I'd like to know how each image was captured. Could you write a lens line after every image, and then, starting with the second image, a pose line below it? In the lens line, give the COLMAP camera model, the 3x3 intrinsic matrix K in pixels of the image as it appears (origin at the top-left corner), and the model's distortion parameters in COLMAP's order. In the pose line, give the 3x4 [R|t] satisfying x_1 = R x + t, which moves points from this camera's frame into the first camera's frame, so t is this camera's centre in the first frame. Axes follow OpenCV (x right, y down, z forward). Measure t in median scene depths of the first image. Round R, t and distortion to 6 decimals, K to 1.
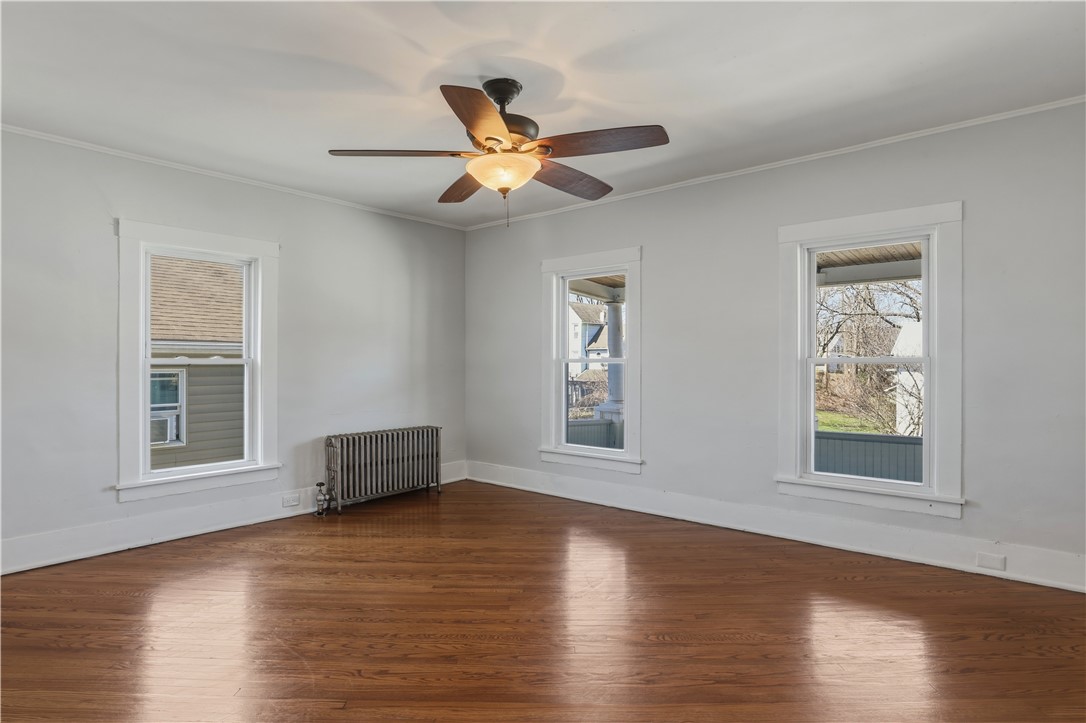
lens RADIAL K [[576.1, 0, 544.4], [0, 576.1, 358.3], [0, 0, 1]] dist [-0.015499, 0.000048]
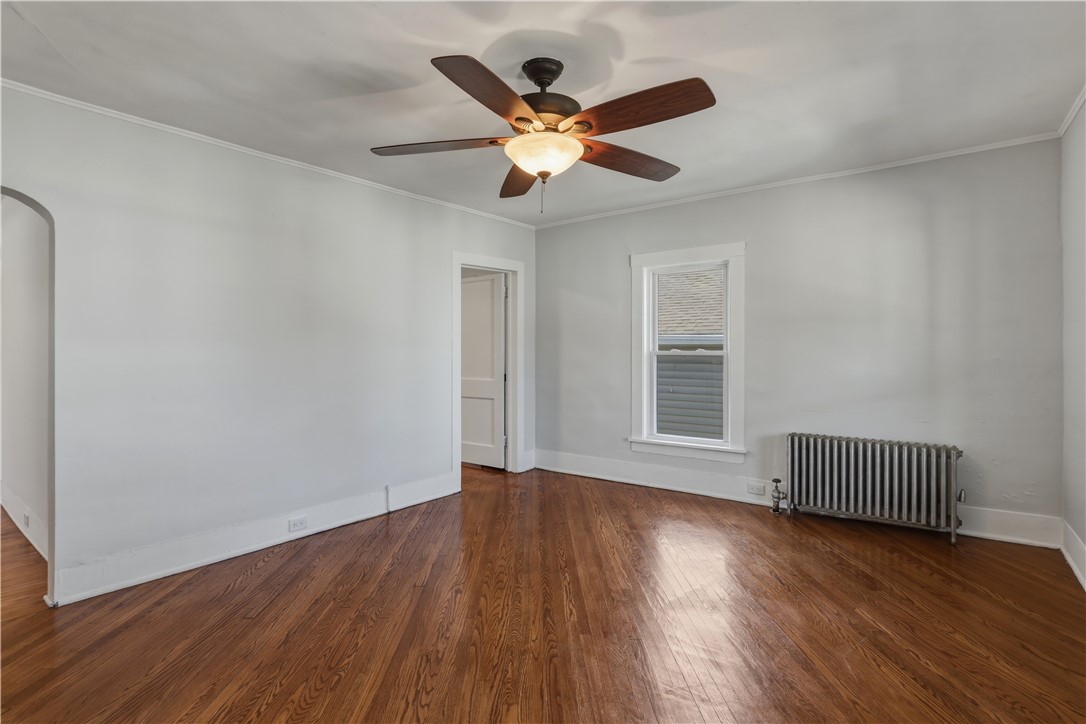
lens RADIAL K [[528.7, 0, 543.2], [0, 528.7, 344.6], [0, 0, 1]] dist [-0.015314, -0.000091]
pose [[0.094281, -0.011690, -0.995477, 0.474406], [0.004610, 0.999925, -0.011306, -0.001079], [0.995535, -0.003524, 0.094328, 0.544840]]
